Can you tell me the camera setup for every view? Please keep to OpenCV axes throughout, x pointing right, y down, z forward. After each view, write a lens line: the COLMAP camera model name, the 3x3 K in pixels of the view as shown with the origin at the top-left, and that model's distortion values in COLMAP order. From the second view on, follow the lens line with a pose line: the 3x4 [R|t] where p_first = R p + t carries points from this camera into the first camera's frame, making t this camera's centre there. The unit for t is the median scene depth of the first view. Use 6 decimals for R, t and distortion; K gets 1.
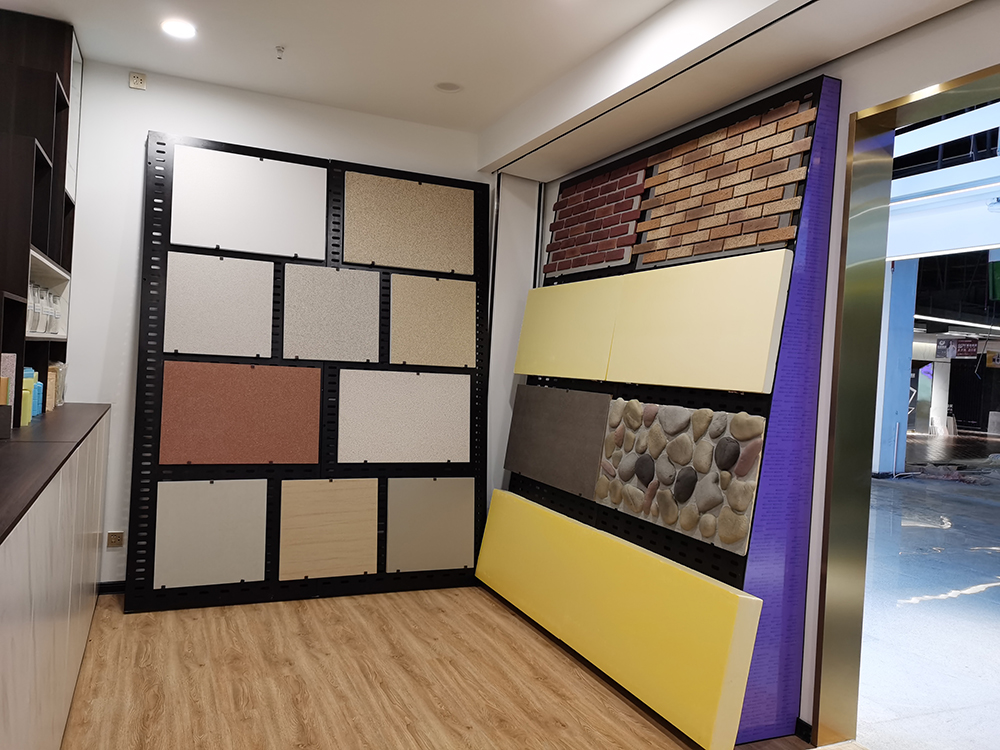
lens RADIAL K [[763.3, 0, 500.0], [0, 763.3, 375.0], [0, 0, 1]] dist [0.062680, 0.000486]
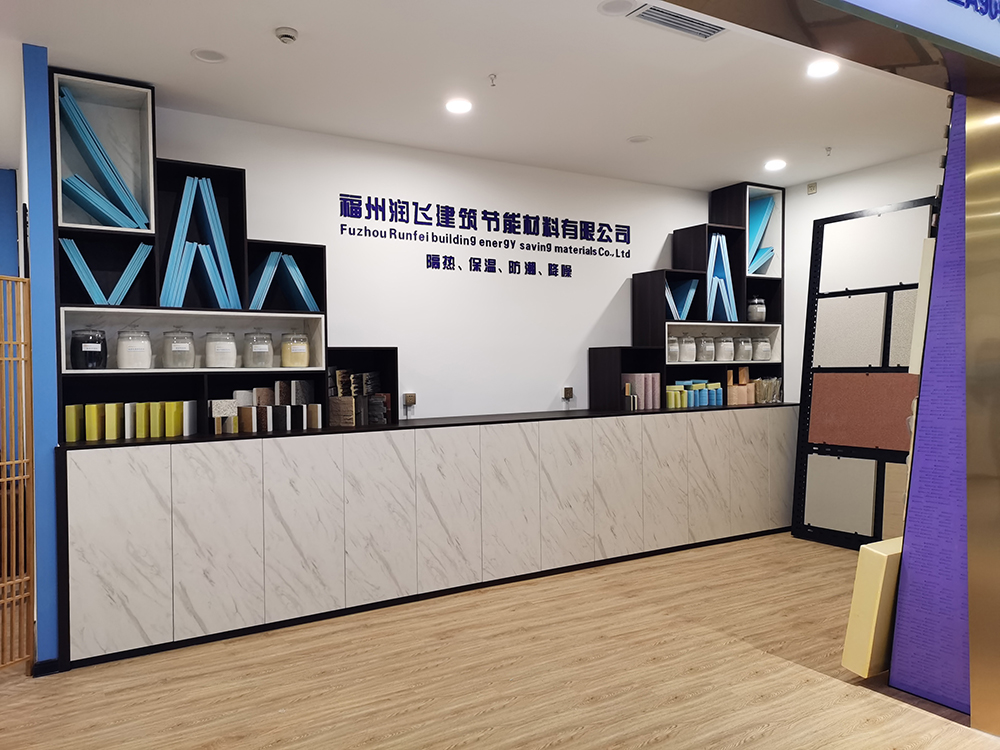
lens RADIAL K [[792.6, 0, 500.0], [0, 792.6, 375.0], [0, 0, 1]] dist [0.000508, 0.000137]
pose [[0.142158, -0.048664, -0.988647, 1.227450], [0.007690, 0.998815, -0.048059, 0.066642], [0.989814, -0.000770, 0.142363, 0.235500]]
